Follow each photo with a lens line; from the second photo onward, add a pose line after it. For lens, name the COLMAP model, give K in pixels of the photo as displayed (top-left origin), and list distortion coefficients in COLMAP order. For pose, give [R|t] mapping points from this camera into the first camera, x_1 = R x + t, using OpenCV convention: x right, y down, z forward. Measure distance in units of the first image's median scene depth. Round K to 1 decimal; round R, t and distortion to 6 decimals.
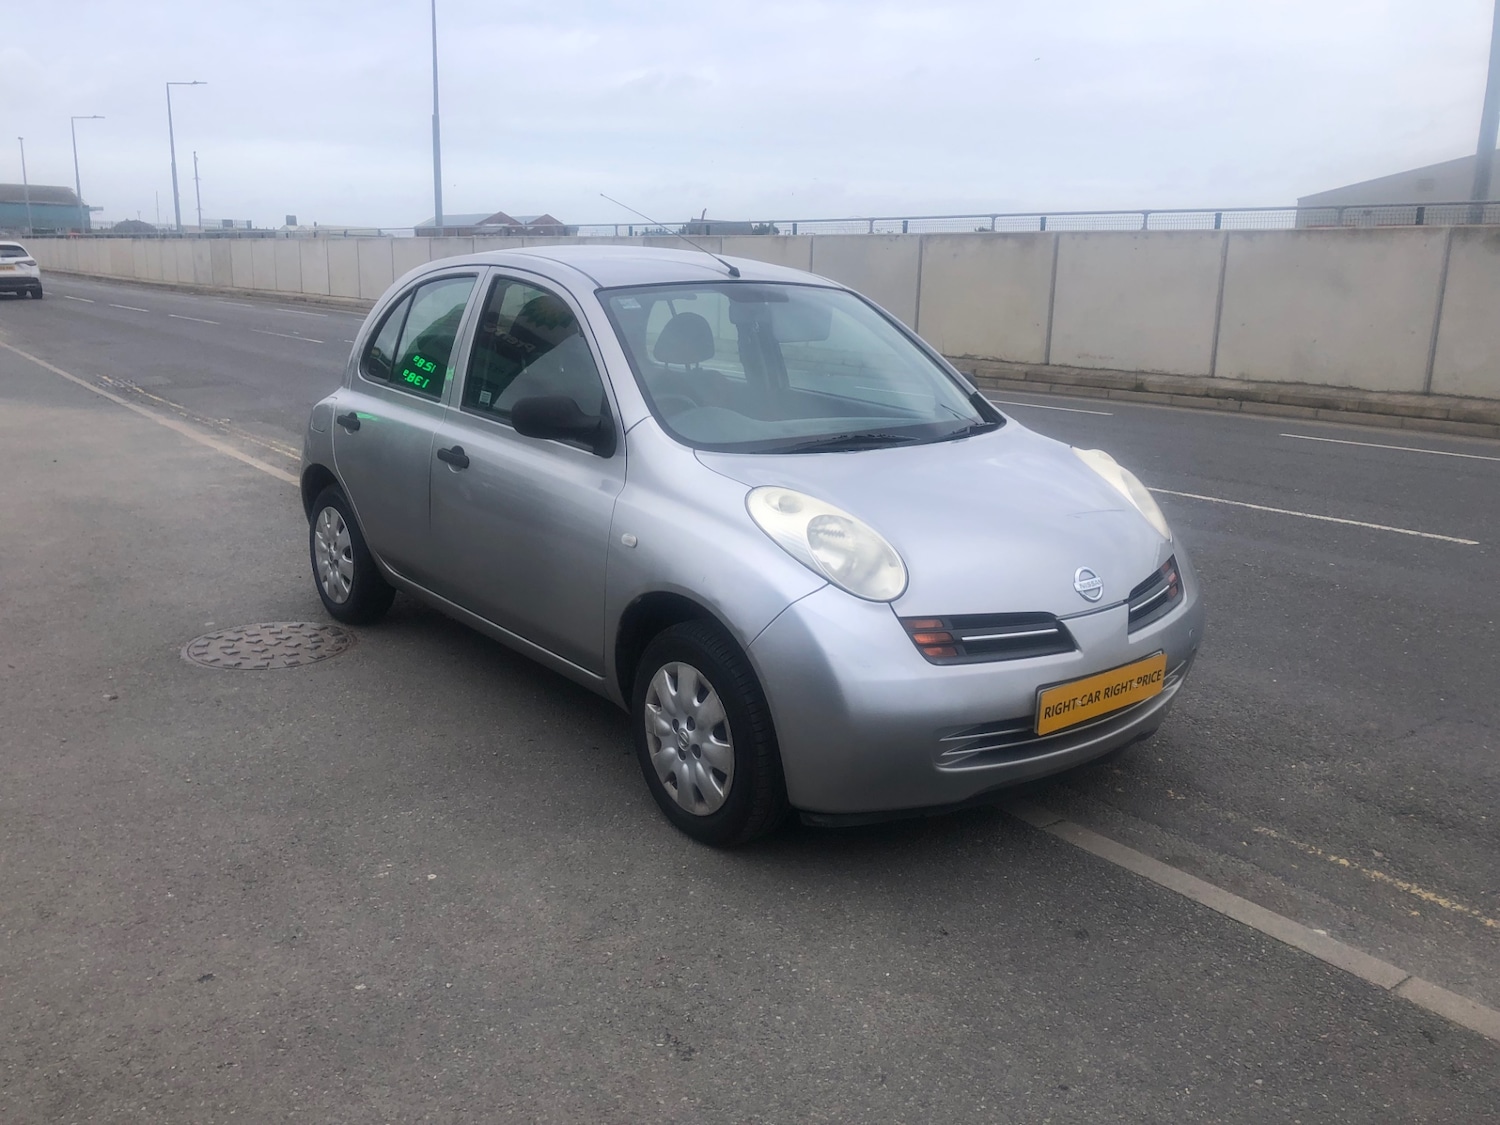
lens RADIAL K [[1233.1, 0, 745.3], [0, 1233.1, 559.0], [0, 0, 1]] dist [0.011160, 0.022325]
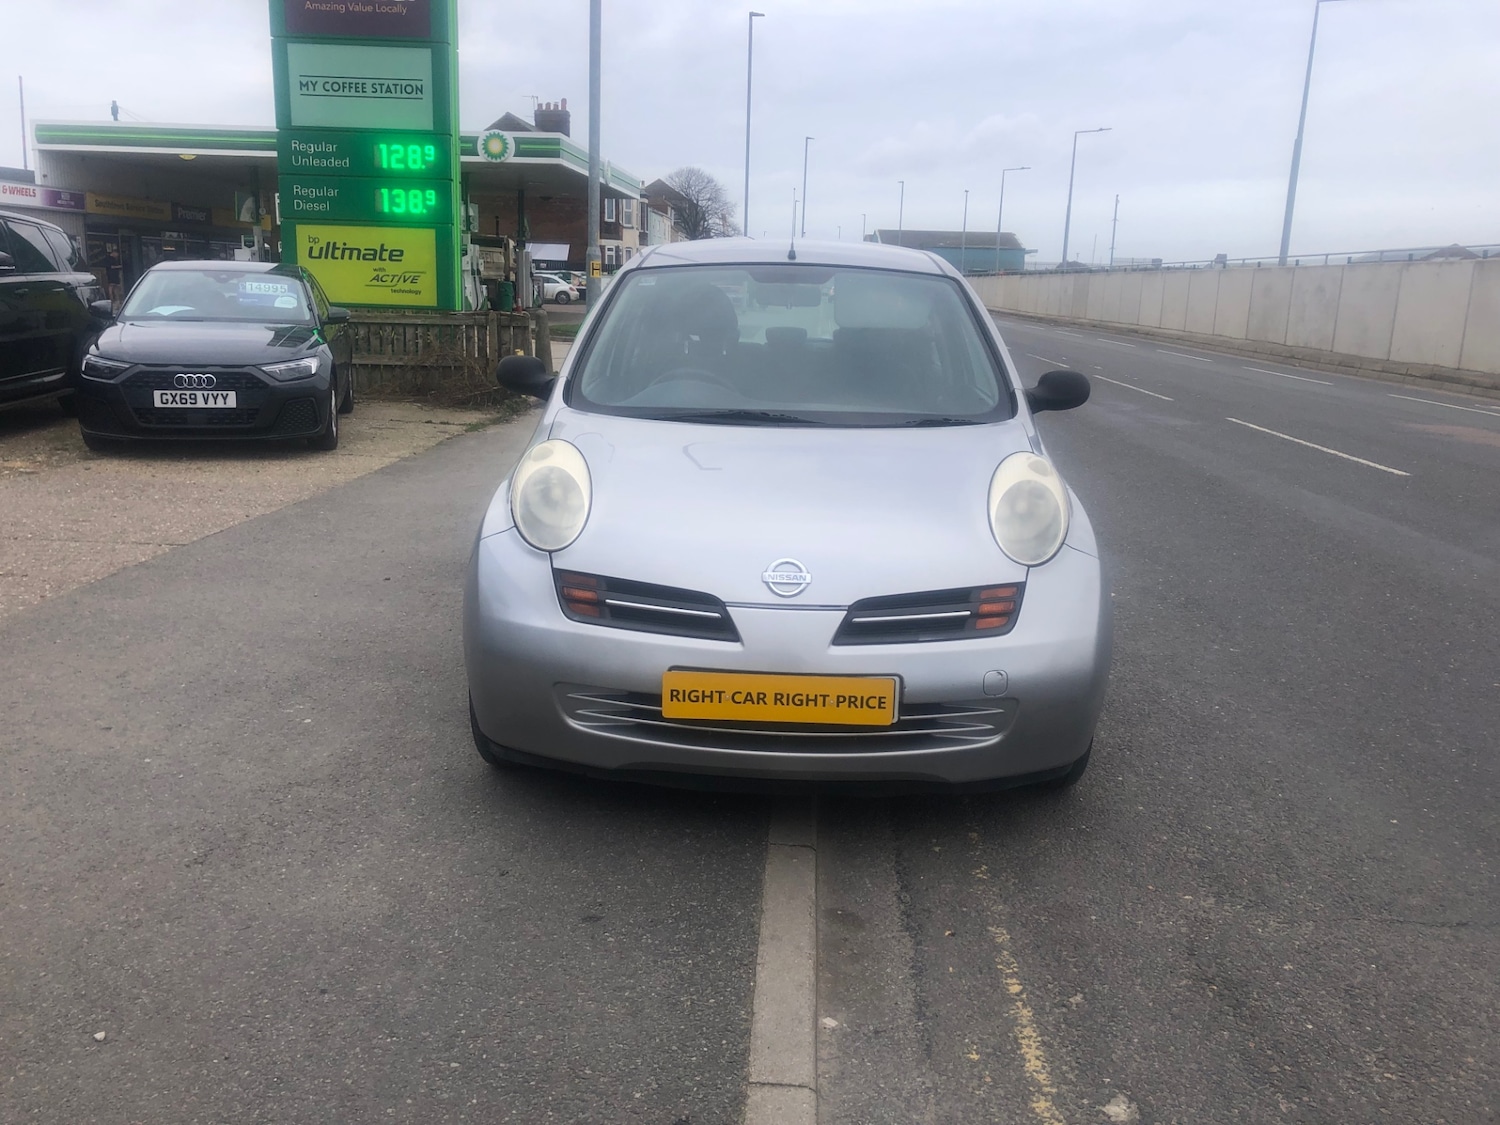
lens RADIAL K [[1233.1, 0, 738.6], [0, 1233.1, 551.1], [0, 0, 1]] dist [0.011160, 0.022325]
pose [[0.756835, 0.140147, -0.638404, 0.682591], [-0.163149, 0.986331, 0.023111, -0.011188], [0.632916, 0.086664, 0.769355, 0.234639]]
